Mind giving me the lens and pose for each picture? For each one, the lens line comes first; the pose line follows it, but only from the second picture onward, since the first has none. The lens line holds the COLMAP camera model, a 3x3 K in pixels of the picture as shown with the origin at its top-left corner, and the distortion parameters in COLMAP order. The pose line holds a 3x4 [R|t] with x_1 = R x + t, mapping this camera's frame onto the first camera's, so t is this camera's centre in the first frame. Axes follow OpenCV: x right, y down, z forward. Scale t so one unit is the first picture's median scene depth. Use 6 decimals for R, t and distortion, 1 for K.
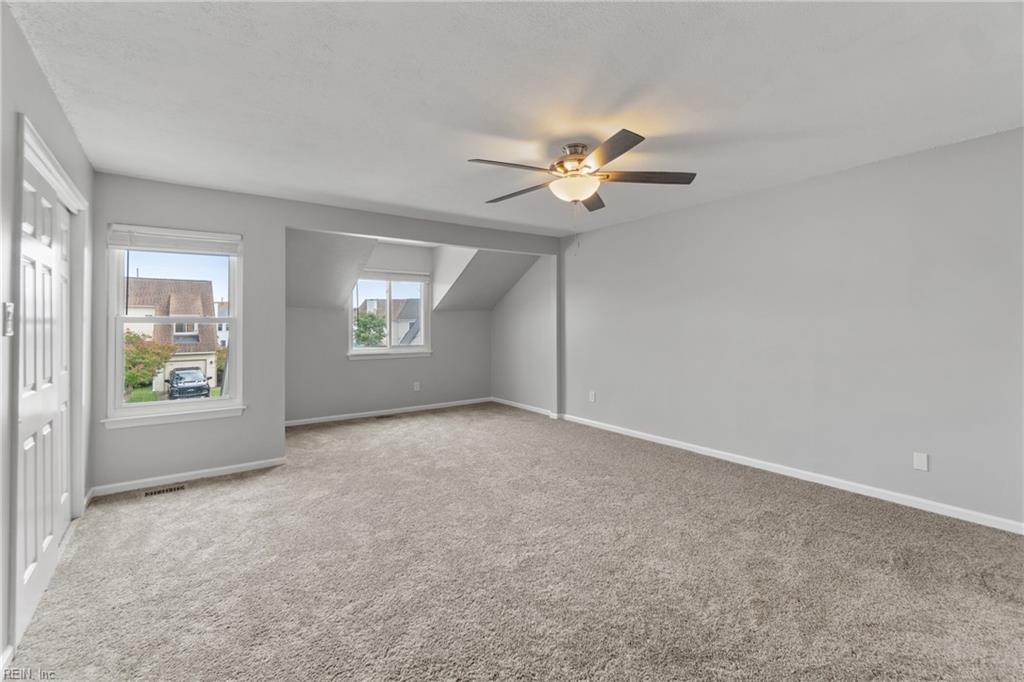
lens RADIAL K [[452.3, 0, 501.6], [0, 452.3, 324.4], [0, 0, 1]] dist [-0.003343, -0.000195]
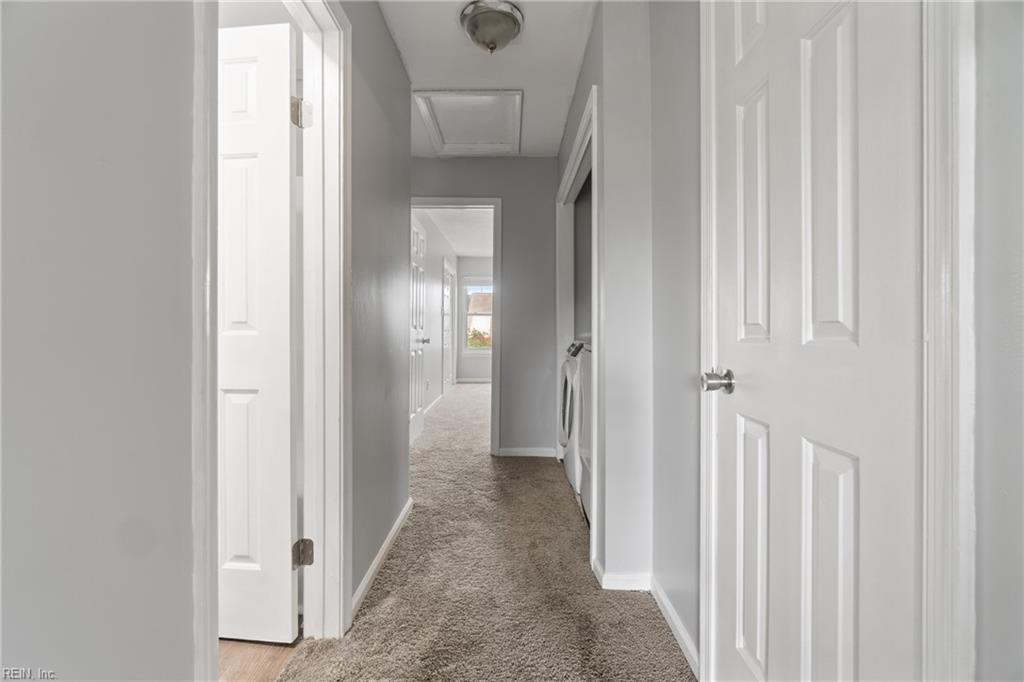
lens RADIAL K [[452.3, 0, 501.6], [0, 452.3, 324.4], [0, 0, 1]] dist [-0.003343, -0.000195]
pose [[0.803057, -0.008707, -0.595838, 1.004781], [0.005251, 0.999958, -0.007535, 0.085689], [0.595879, 0.002922, 0.803069, -1.118623]]
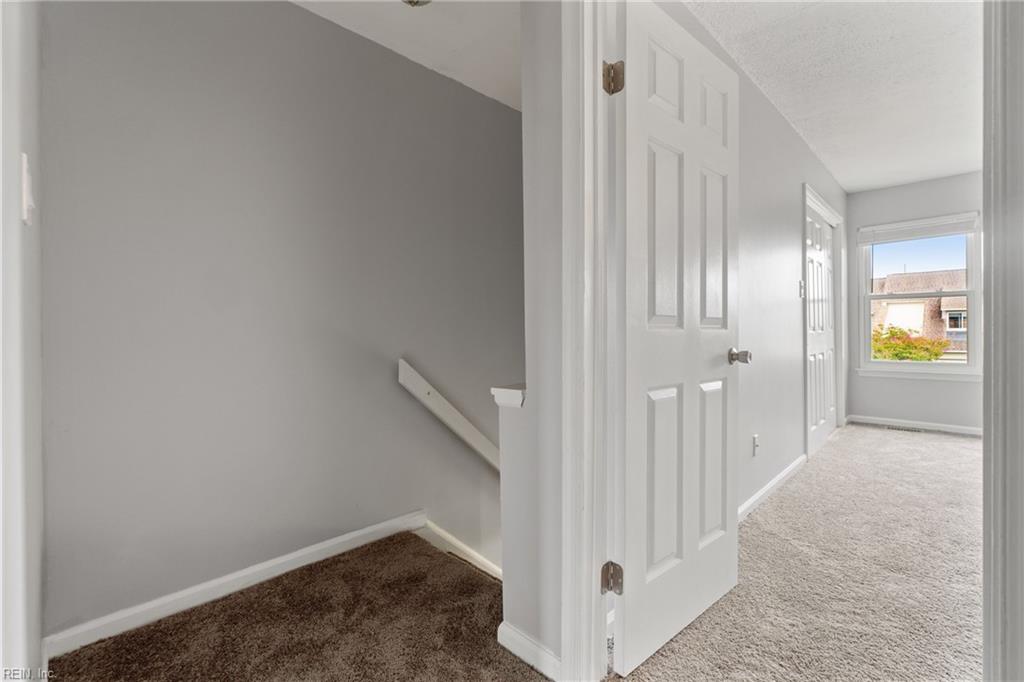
lens RADIAL K [[452.3, 0, 501.6], [0, 452.3, 324.4], [0, 0, 1]] dist [-0.003343, -0.000195]
pose [[0.157420, -0.011541, -0.987464, 0.379544], [0.013781, 0.999860, -0.009489, 0.082202], [0.987436, -0.012115, 0.157557, -0.357693]]
